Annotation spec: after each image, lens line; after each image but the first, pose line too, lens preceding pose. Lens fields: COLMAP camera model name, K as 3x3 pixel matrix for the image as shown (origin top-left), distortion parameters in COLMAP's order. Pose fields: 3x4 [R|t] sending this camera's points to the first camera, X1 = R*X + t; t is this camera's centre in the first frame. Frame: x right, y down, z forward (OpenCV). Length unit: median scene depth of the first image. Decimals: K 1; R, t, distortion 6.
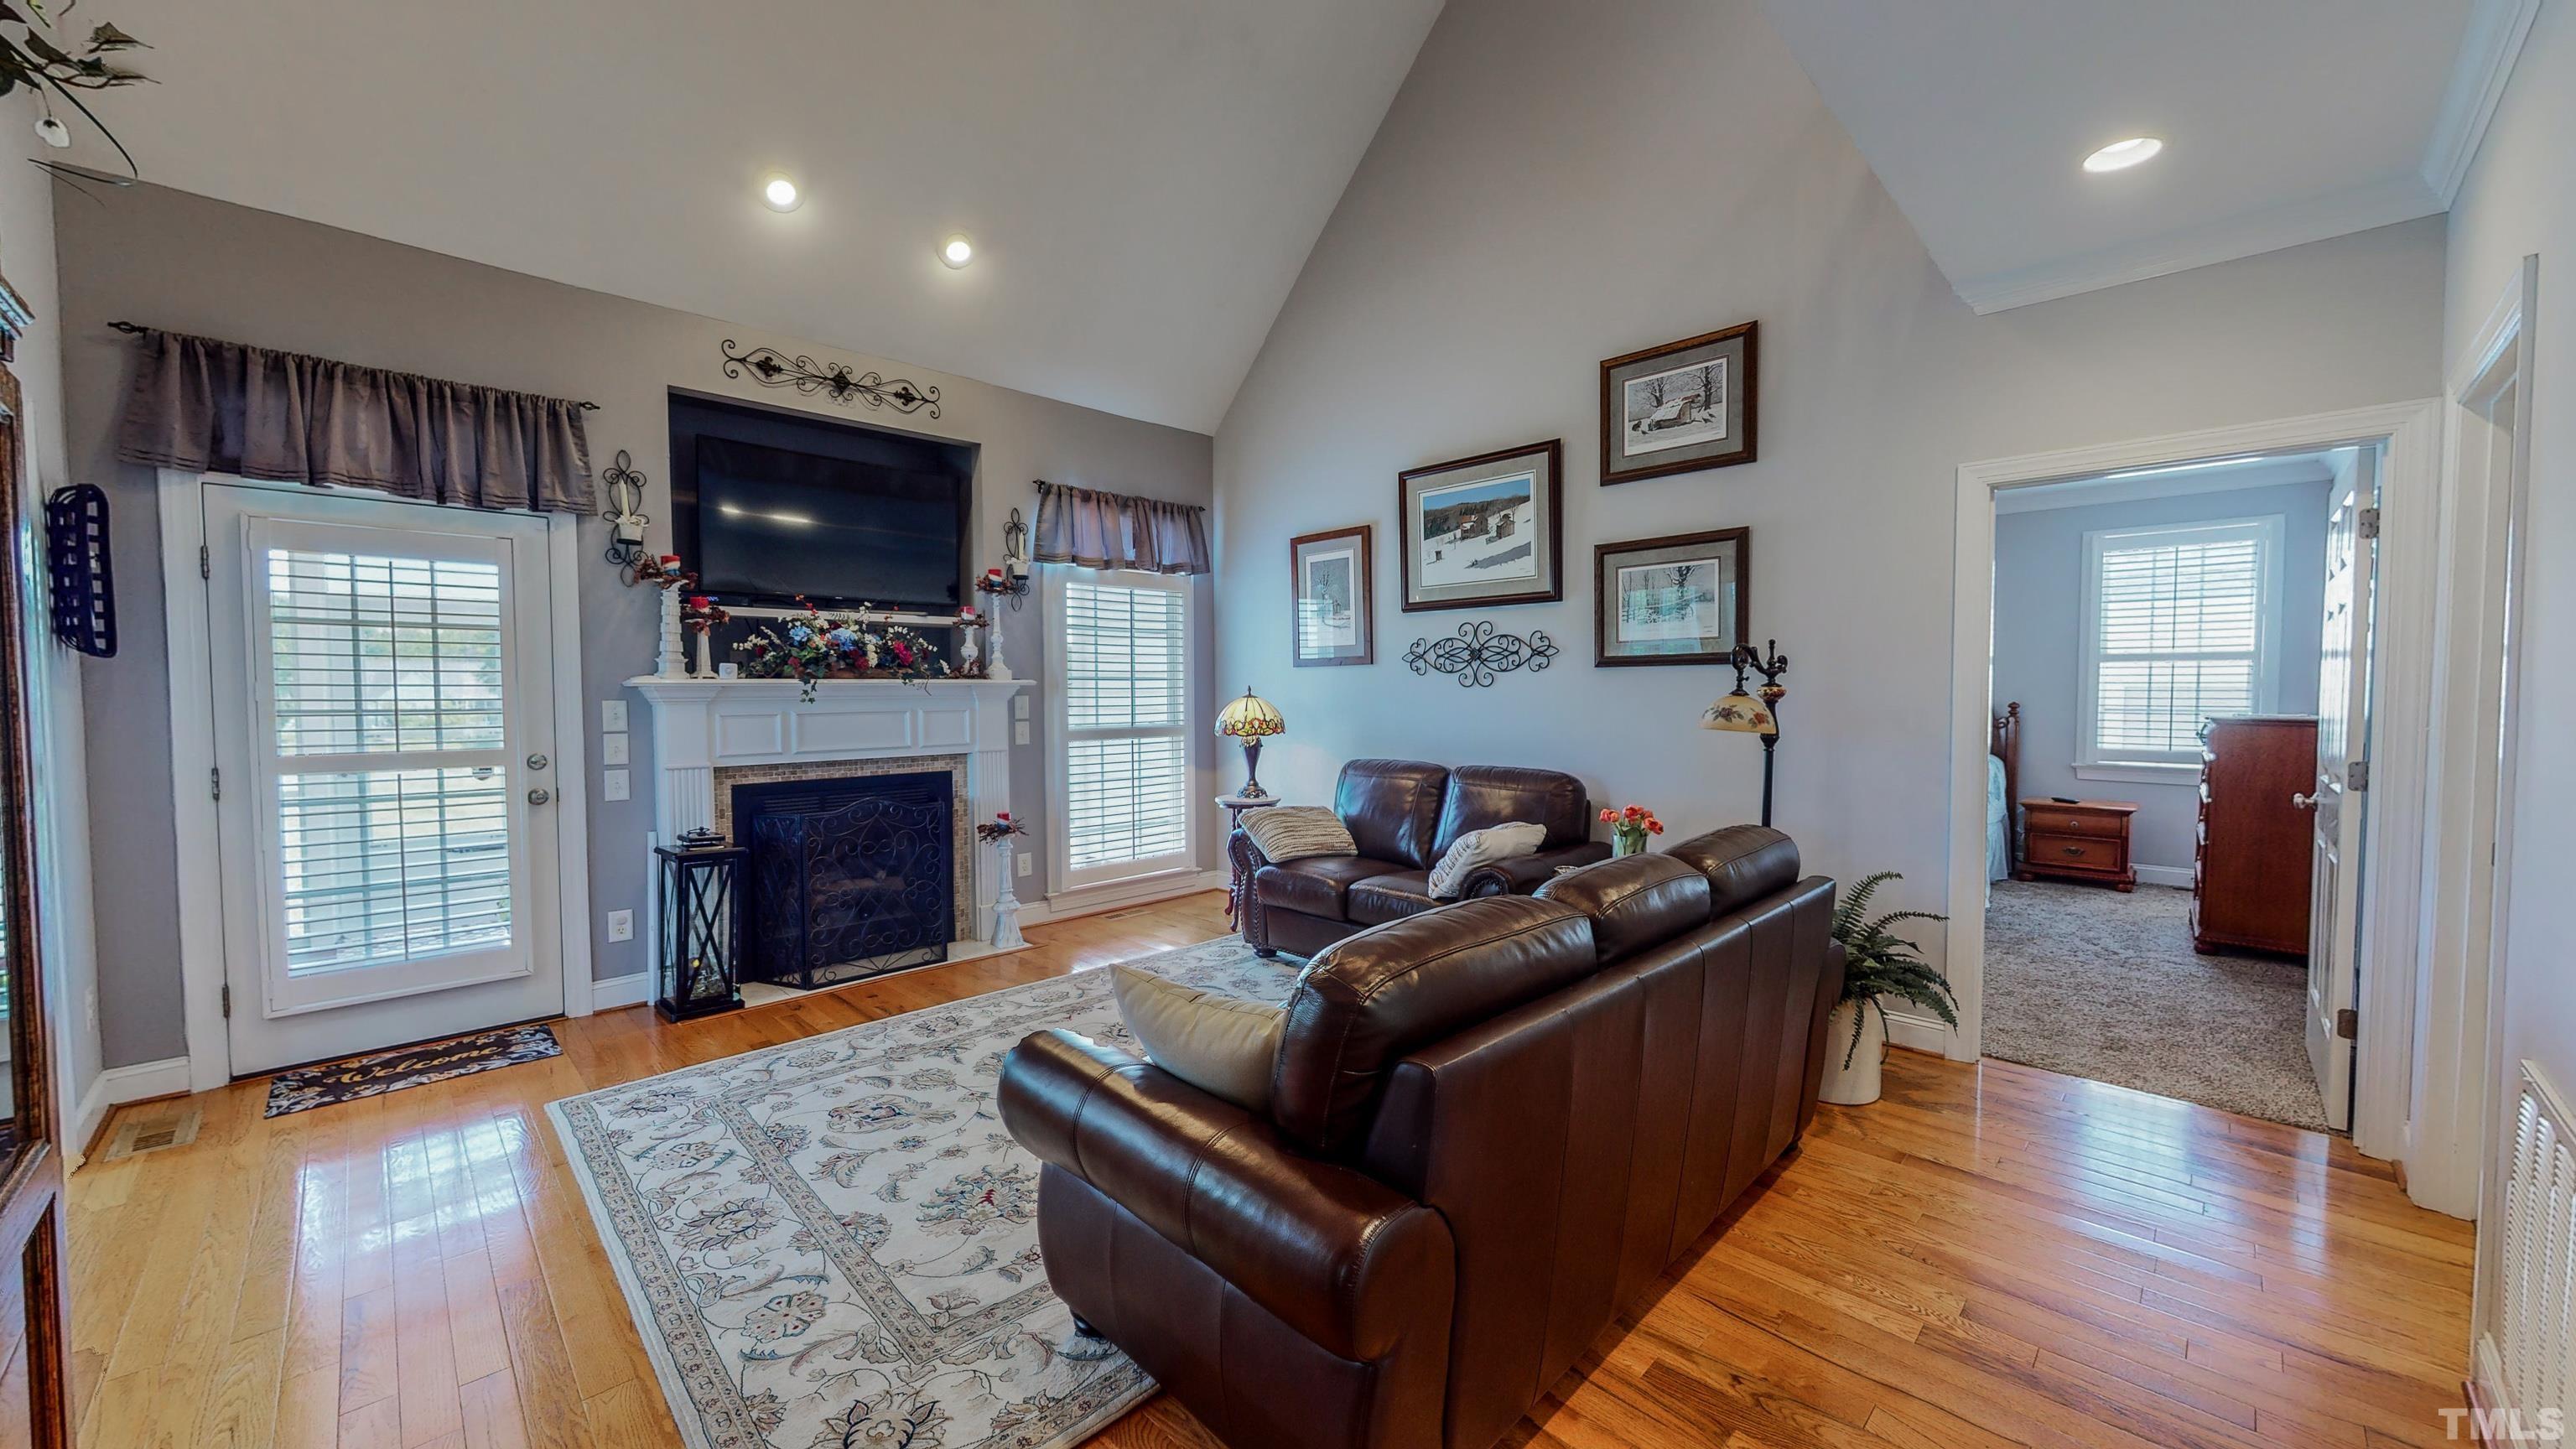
lens RADIAL K [[945.2, 0, 1287.1], [0, 945.2, 726.4], [0, 0, 1]] dist [-0.000411, 0.000051]
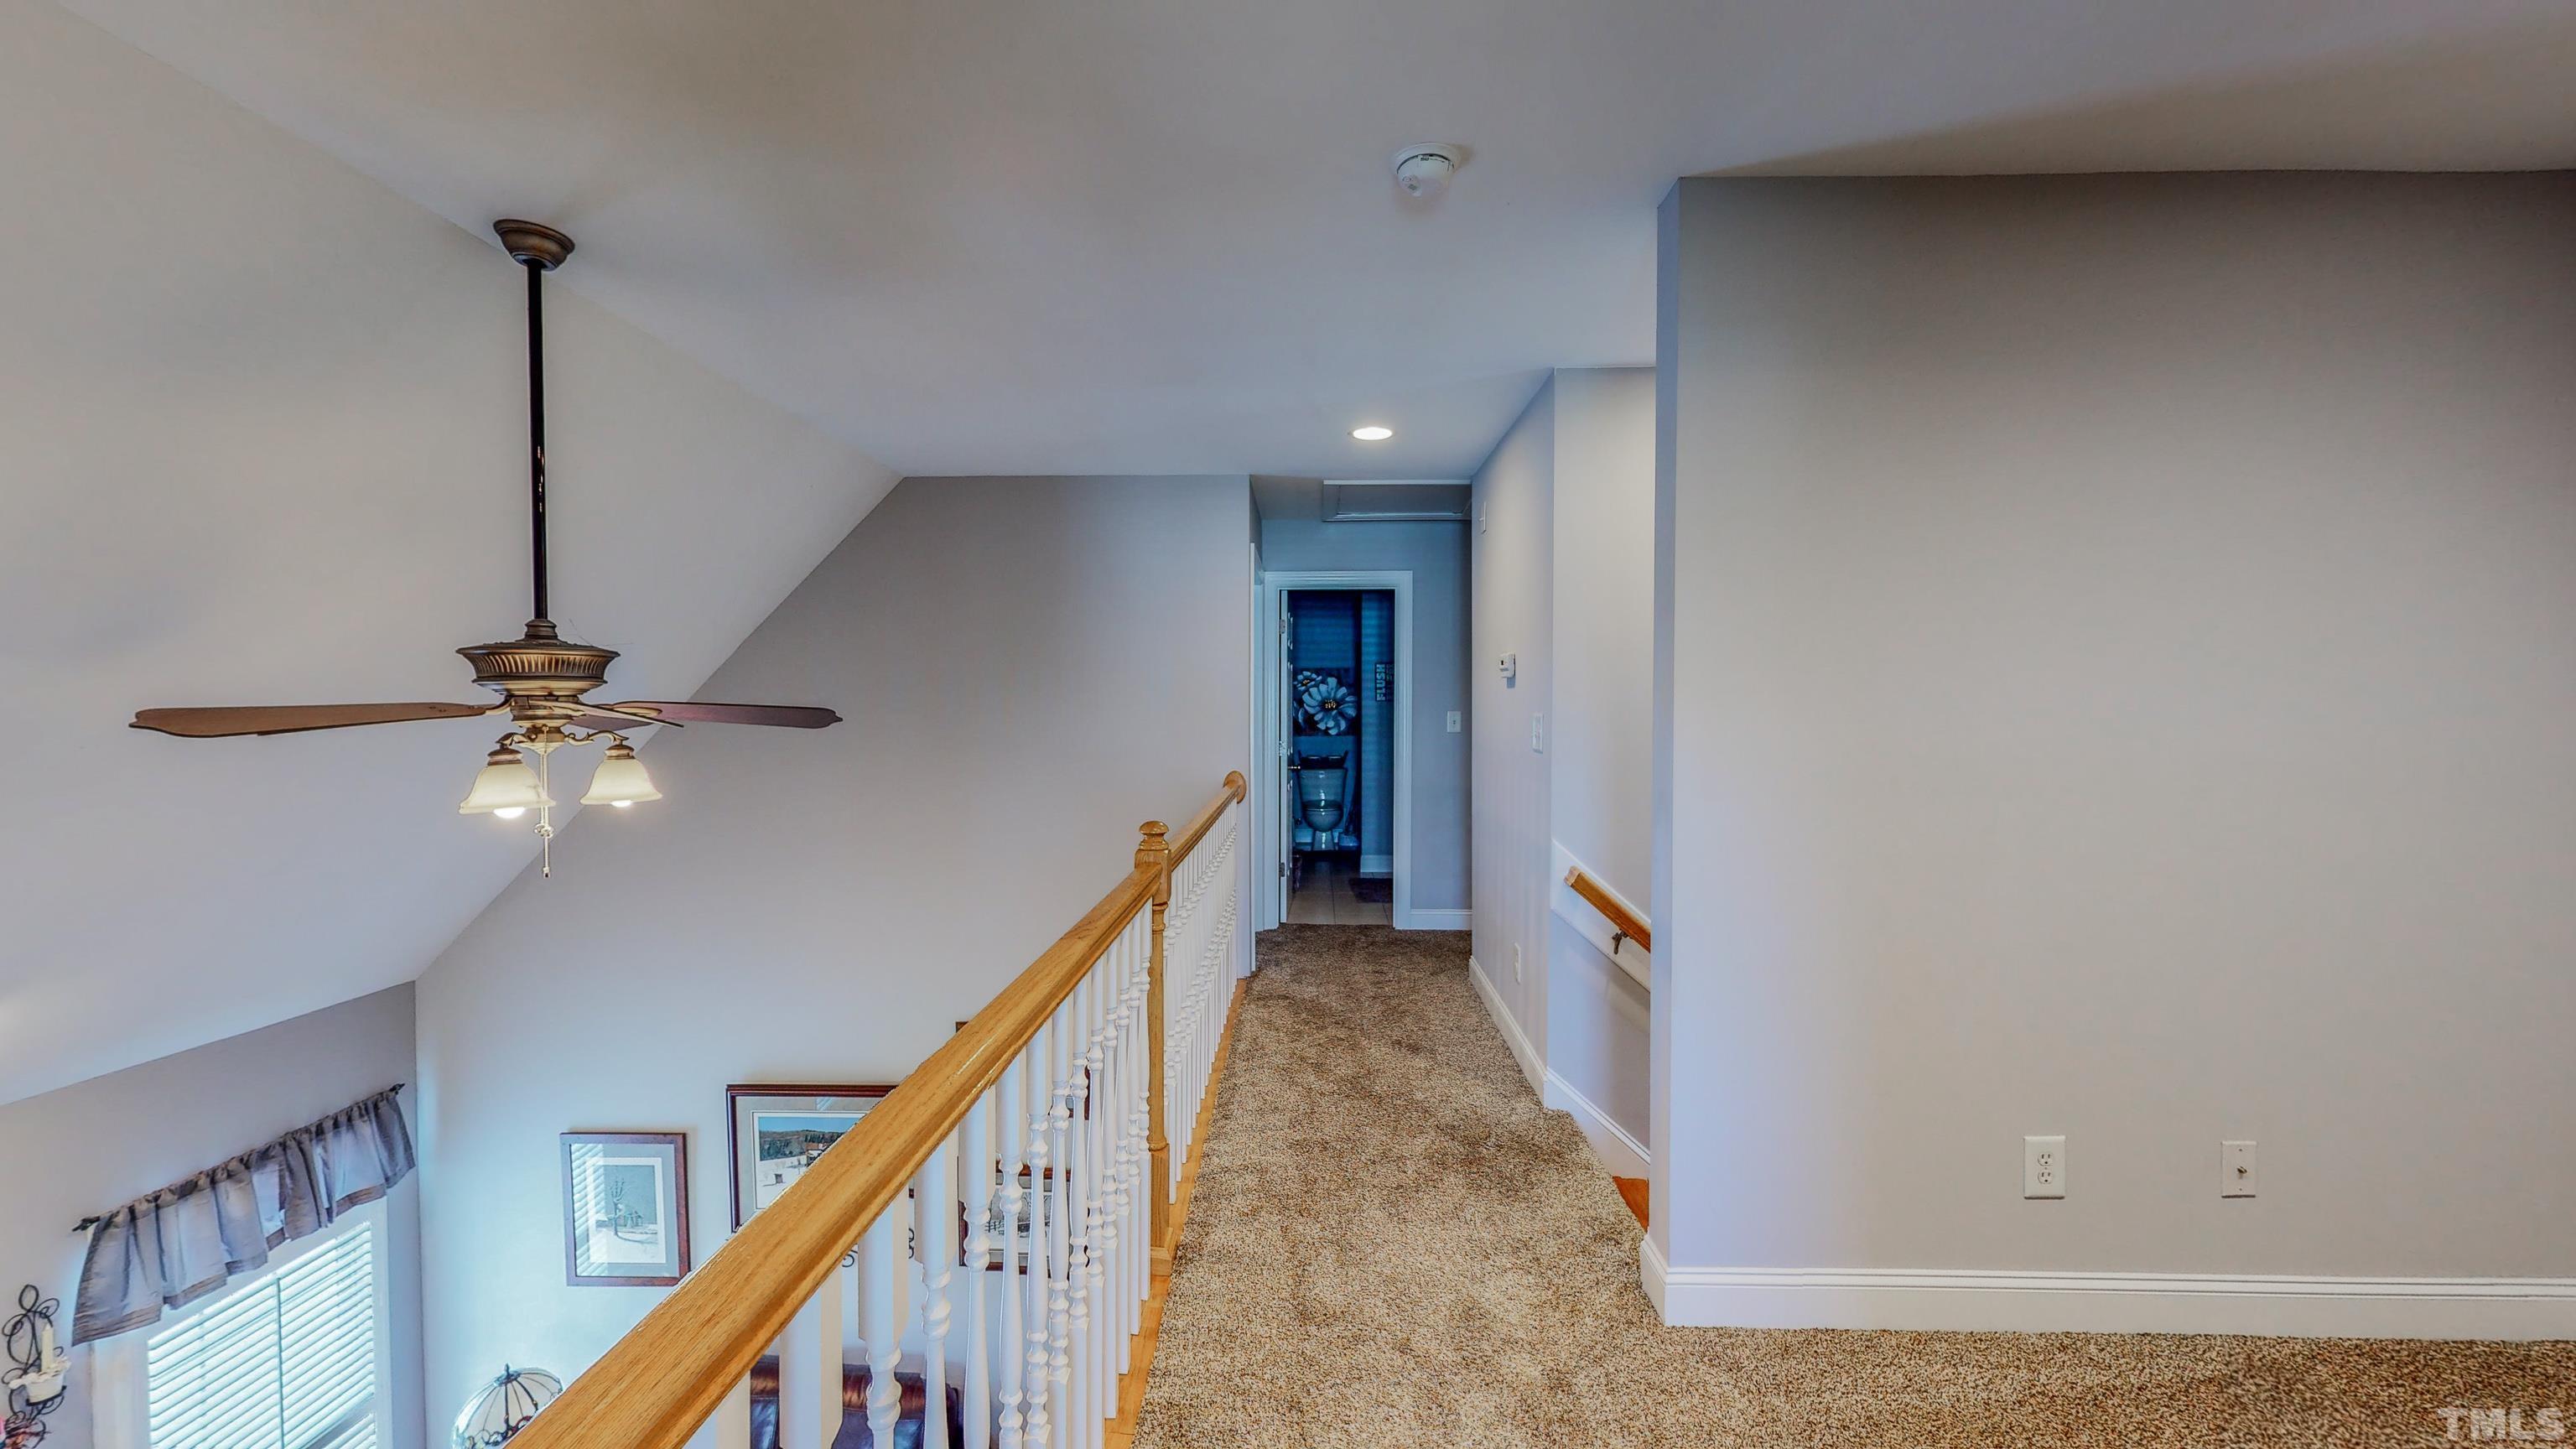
lens RADIAL K [[945.2, 0, 1296.0], [0, 945.2, 722.6], [0, 0, 1]] dist [-0.000411, 0.000051]
pose [[0.717921, -0.010851, 0.696040, -0.141091], [0.025666, 0.999611, -0.010889, -0.709399], [-0.695651, 0.025682, 0.717921, -0.063259]]
